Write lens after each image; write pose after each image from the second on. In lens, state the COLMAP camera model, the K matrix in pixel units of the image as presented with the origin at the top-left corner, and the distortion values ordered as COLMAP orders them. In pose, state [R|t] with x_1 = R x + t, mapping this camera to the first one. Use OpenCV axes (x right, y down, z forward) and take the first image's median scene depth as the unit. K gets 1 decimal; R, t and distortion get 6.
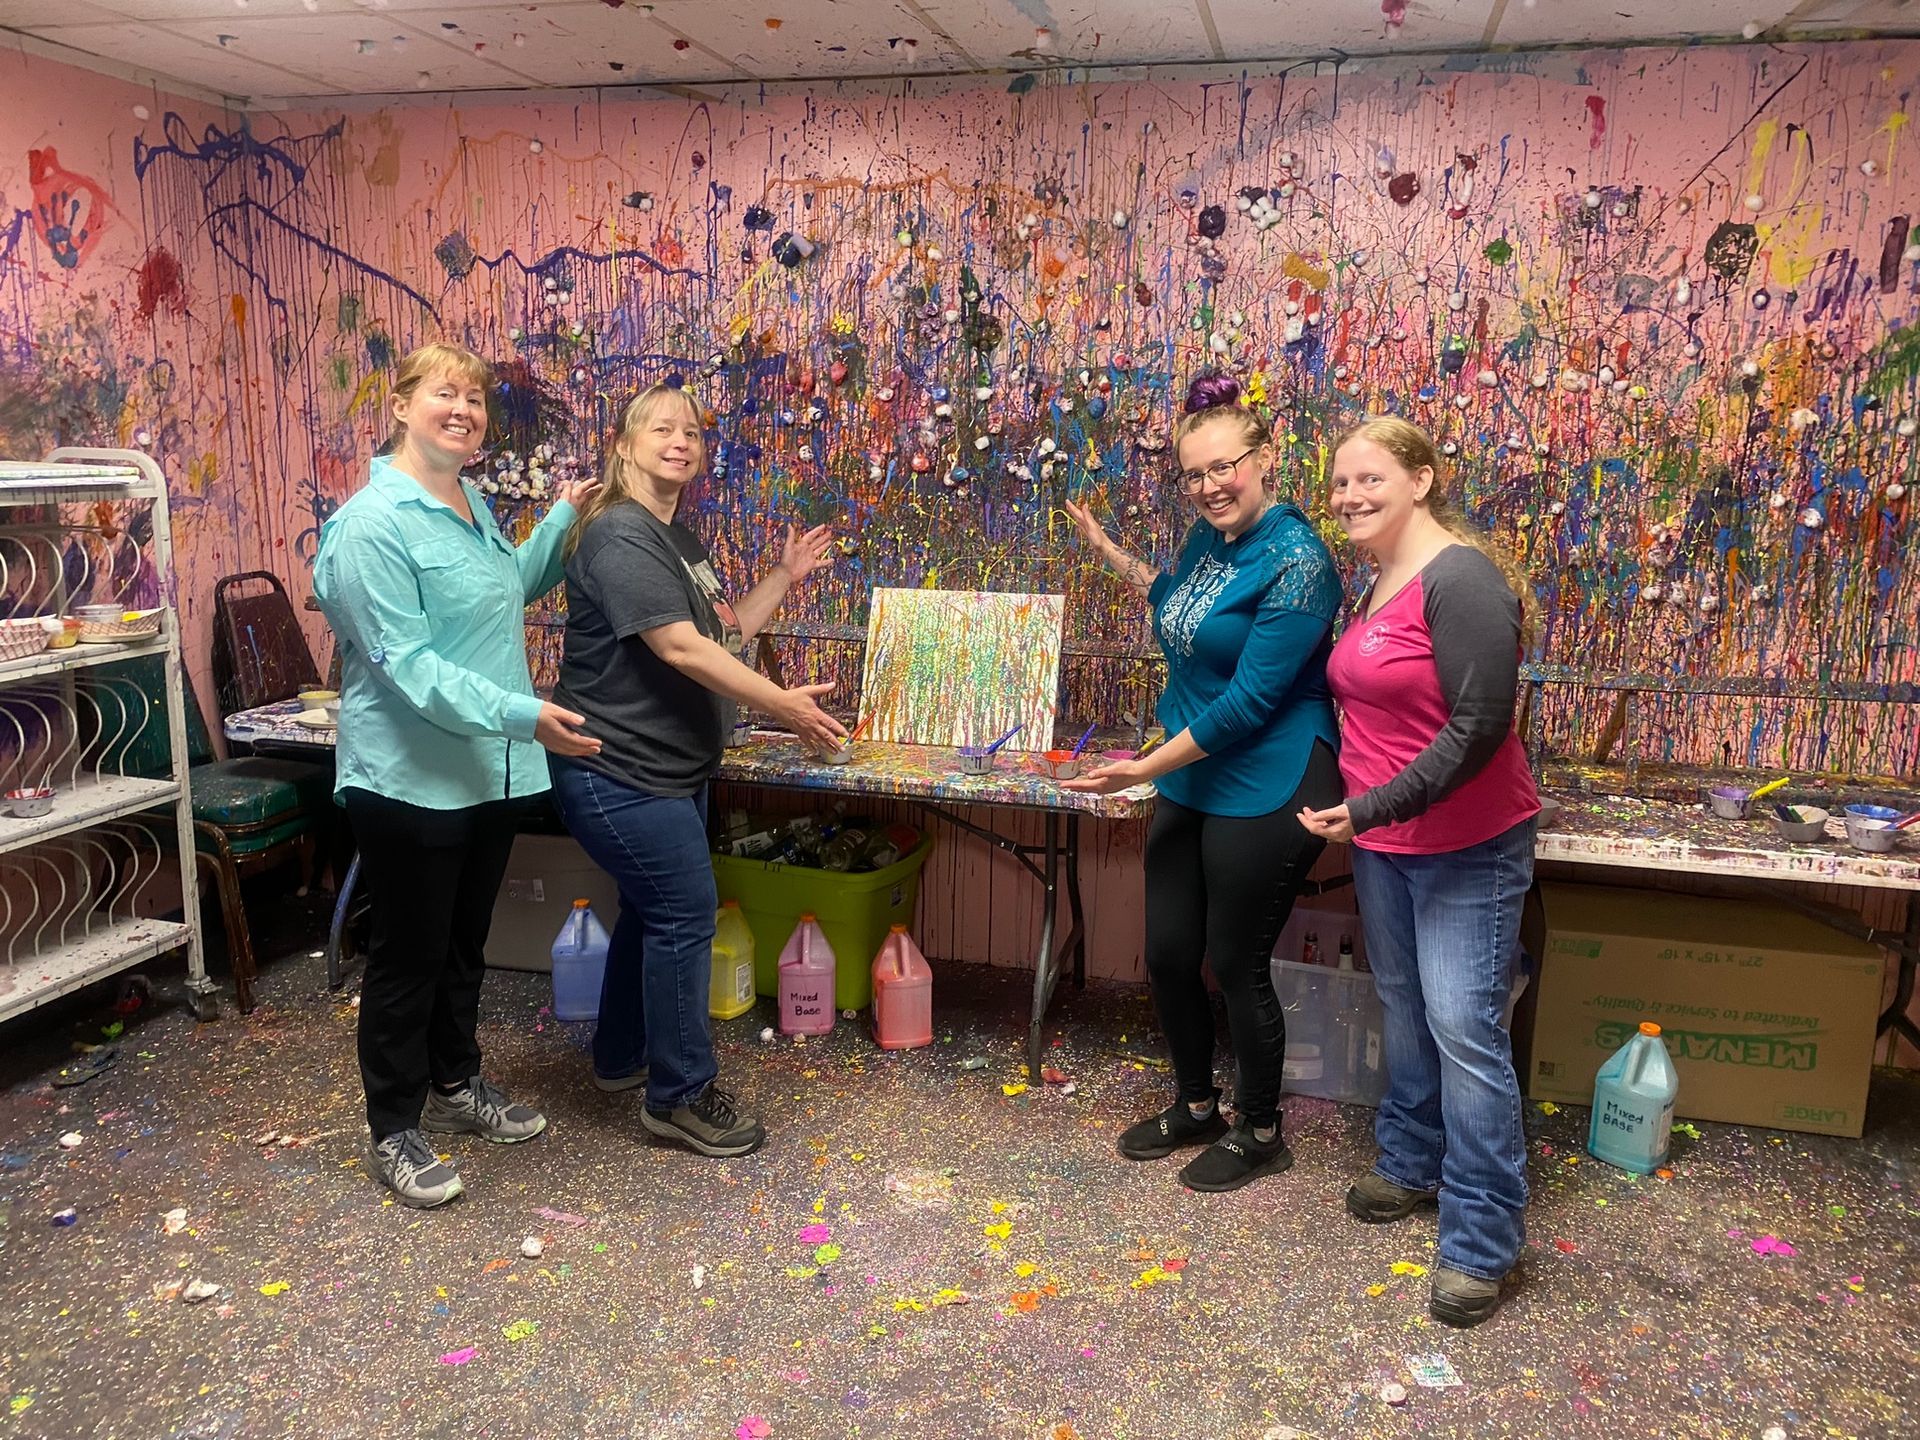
lens RADIAL K [[1495.7, 0, 948.7], [0, 1495.7, 689.9], [0, 0, 1]] dist [0.005361, -0.007055]
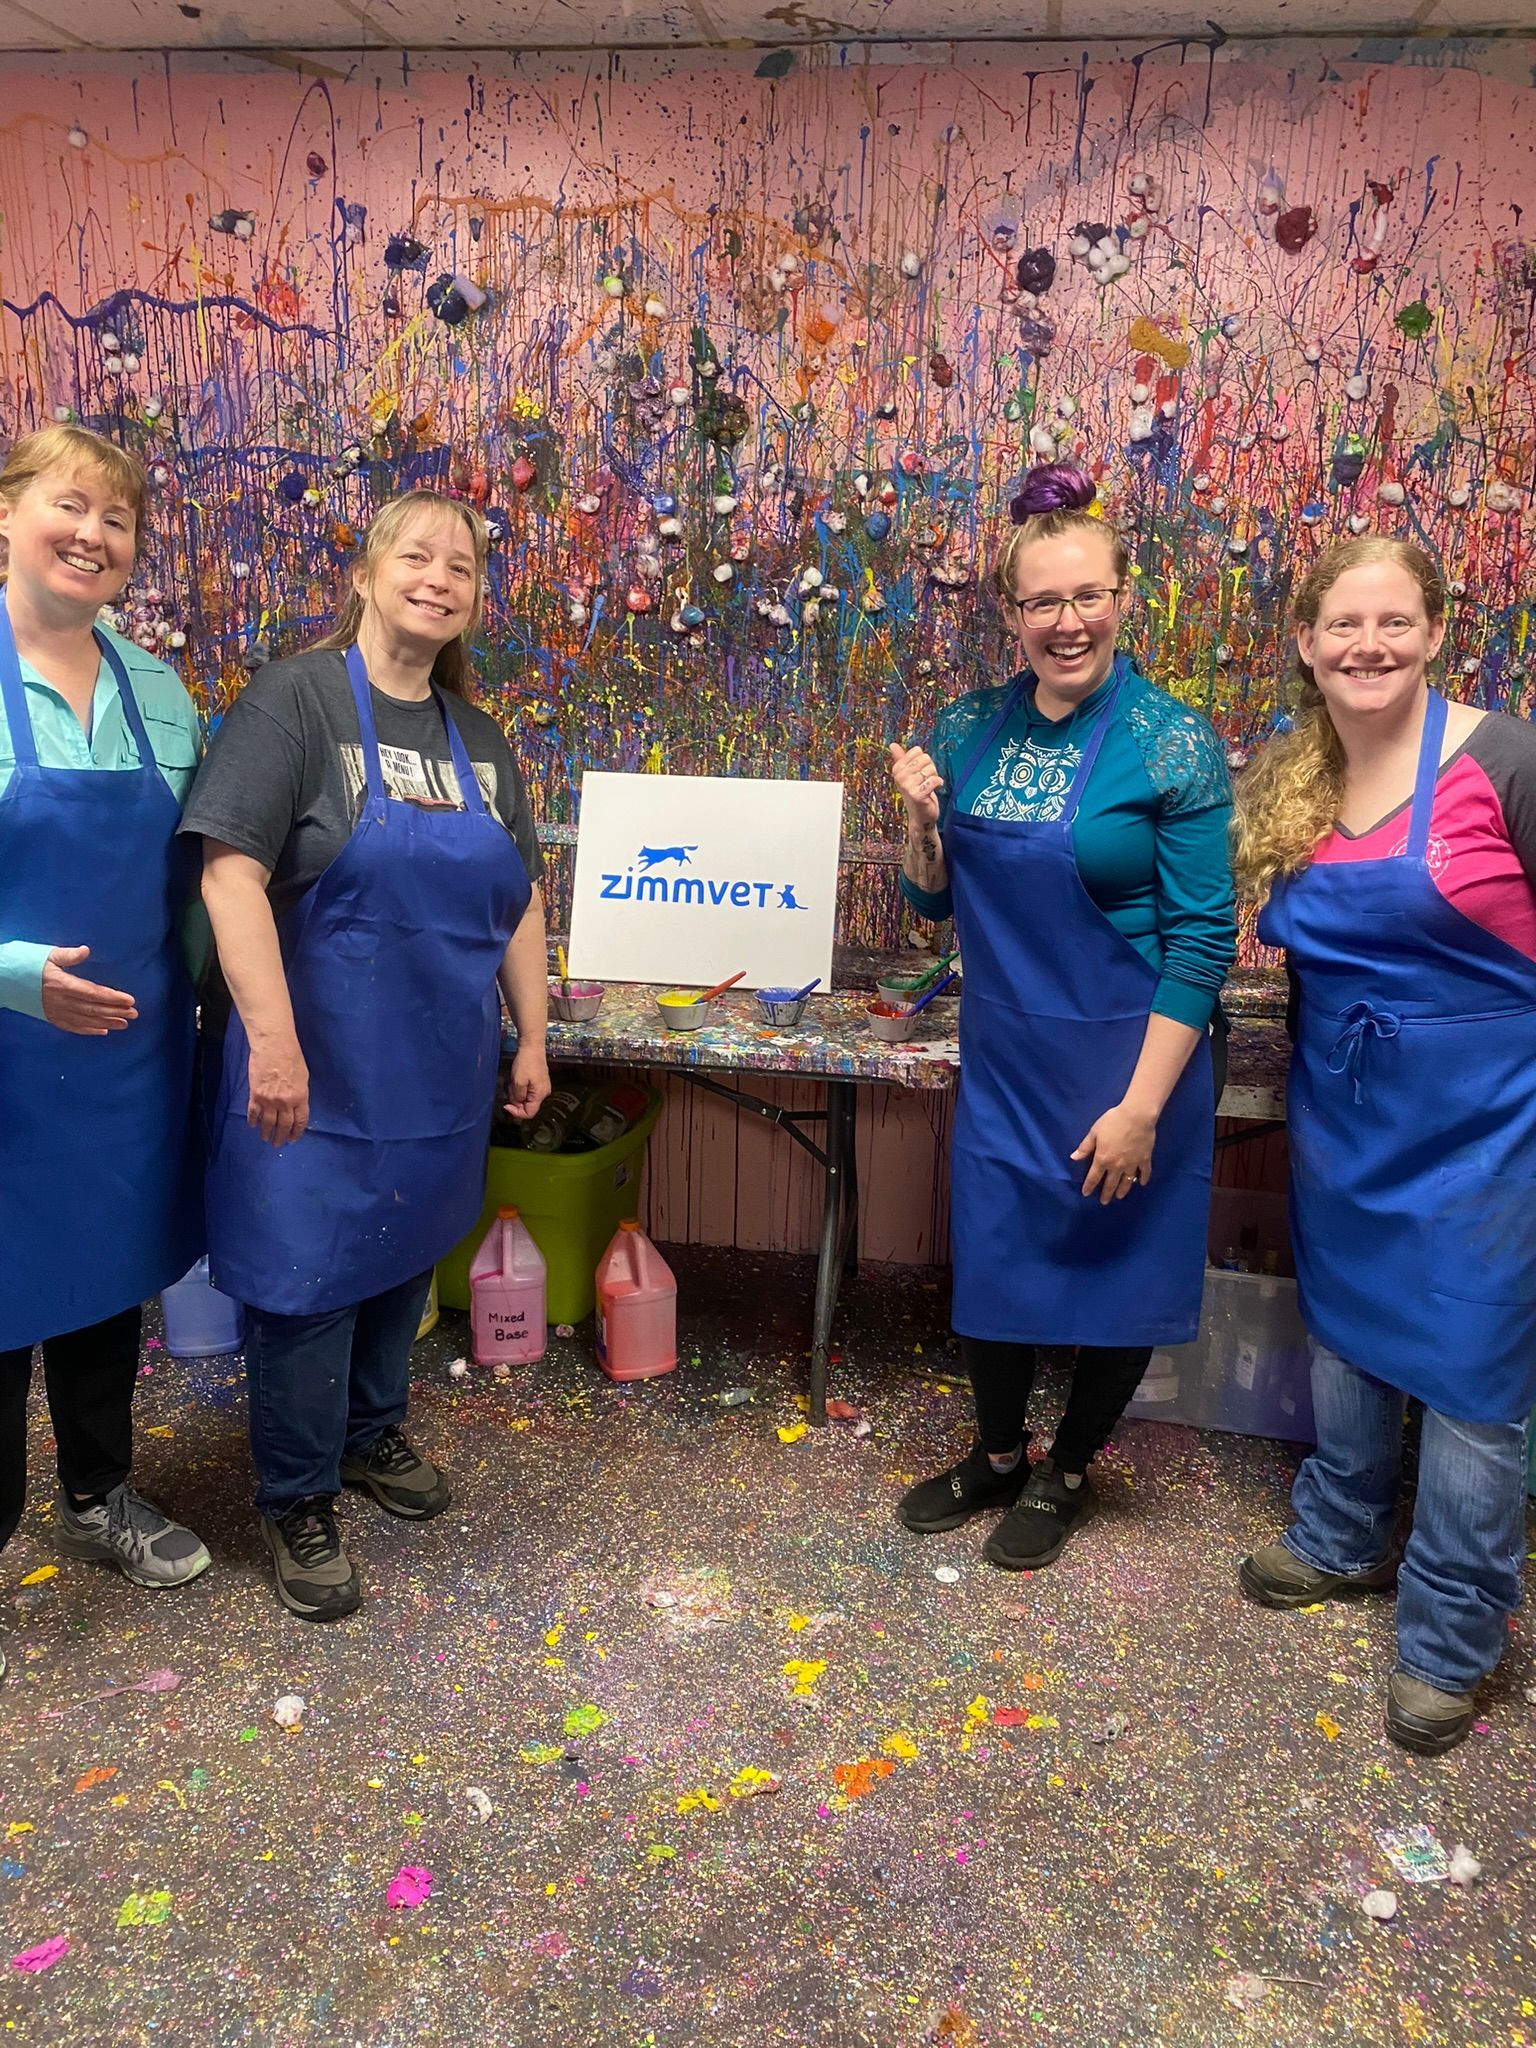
lens RADIAL K [[1595.4, 0, 786.1], [0, 1595.4, 1011.9], [0, 0, 1]] dist [0.005361, -0.007055]
pose [[0.993055, -0.023031, 0.115373, -0.044307], [0.011370, 0.994849, 0.100728, -0.028121], [-0.117098, -0.098717, 0.988202, 0.191381]]
